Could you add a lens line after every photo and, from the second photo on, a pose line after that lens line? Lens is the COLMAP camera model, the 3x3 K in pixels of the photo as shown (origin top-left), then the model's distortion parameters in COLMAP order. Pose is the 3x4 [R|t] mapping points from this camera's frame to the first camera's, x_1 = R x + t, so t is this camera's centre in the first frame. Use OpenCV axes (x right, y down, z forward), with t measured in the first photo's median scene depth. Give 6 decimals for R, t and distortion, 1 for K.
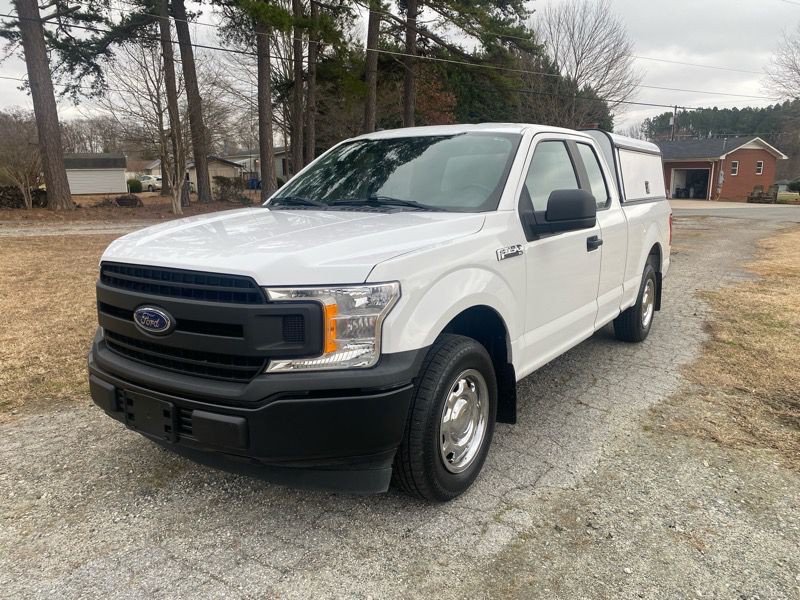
lens RADIAL K [[601.2, 0, 391.7], [0, 601.2, 300.0], [0, 0, 1]] dist [0.007599, 0.007001]
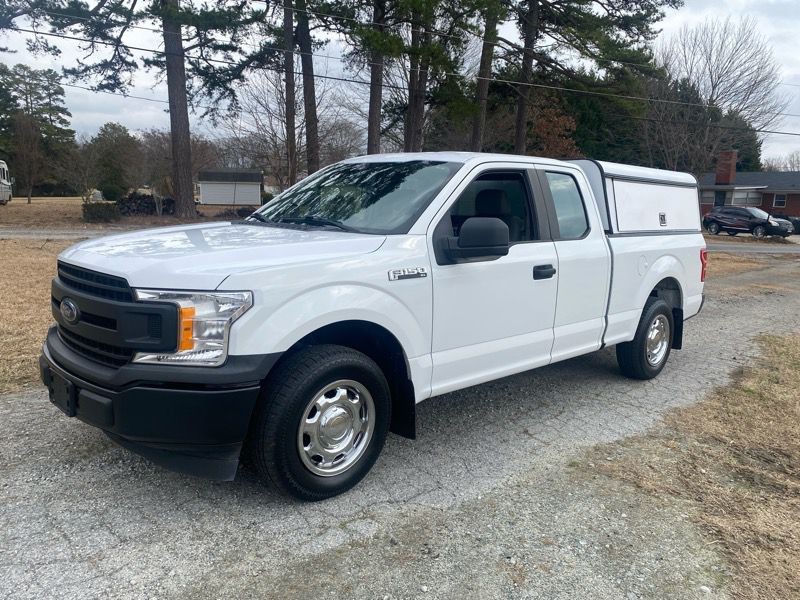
lens RADIAL K [[599.0, 0, 395.5], [0, 599.0, 293.0], [0, 0, 1]] dist [0.009252, 0.003718]
pose [[0.978375, 0.067737, -0.195434, 0.242423], [-0.076033, 0.996482, -0.035253, -0.005221], [0.192358, 0.049350, 0.980083, -0.014396]]
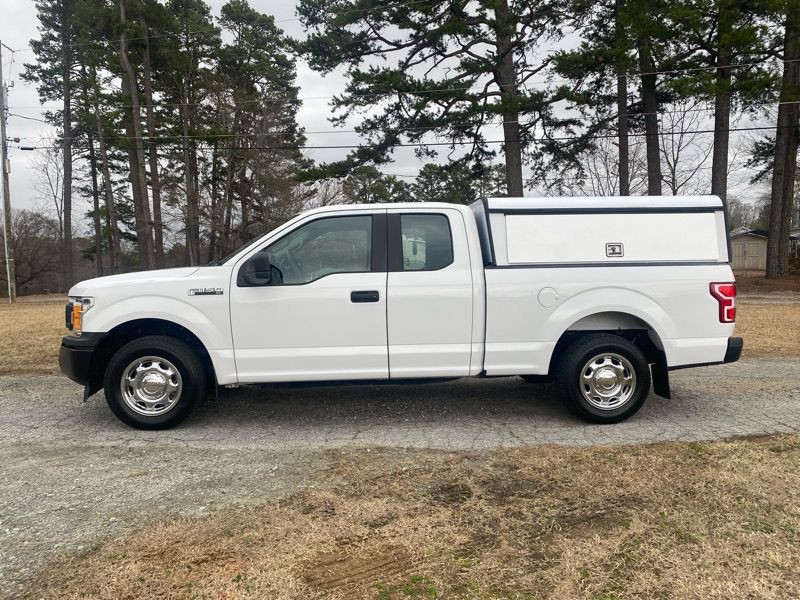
lens RADIAL K [[596.8, 0, 401.6], [0, 596.8, 309.5], [0, 0, 1]] dist [0.012540, -0.001932]
pose [[0.625865, 0.051220, -0.778248, 1.089343], [-0.136297, 0.989669, -0.044476, -0.021747], [0.767930, 0.133909, 0.626380, 0.260020]]
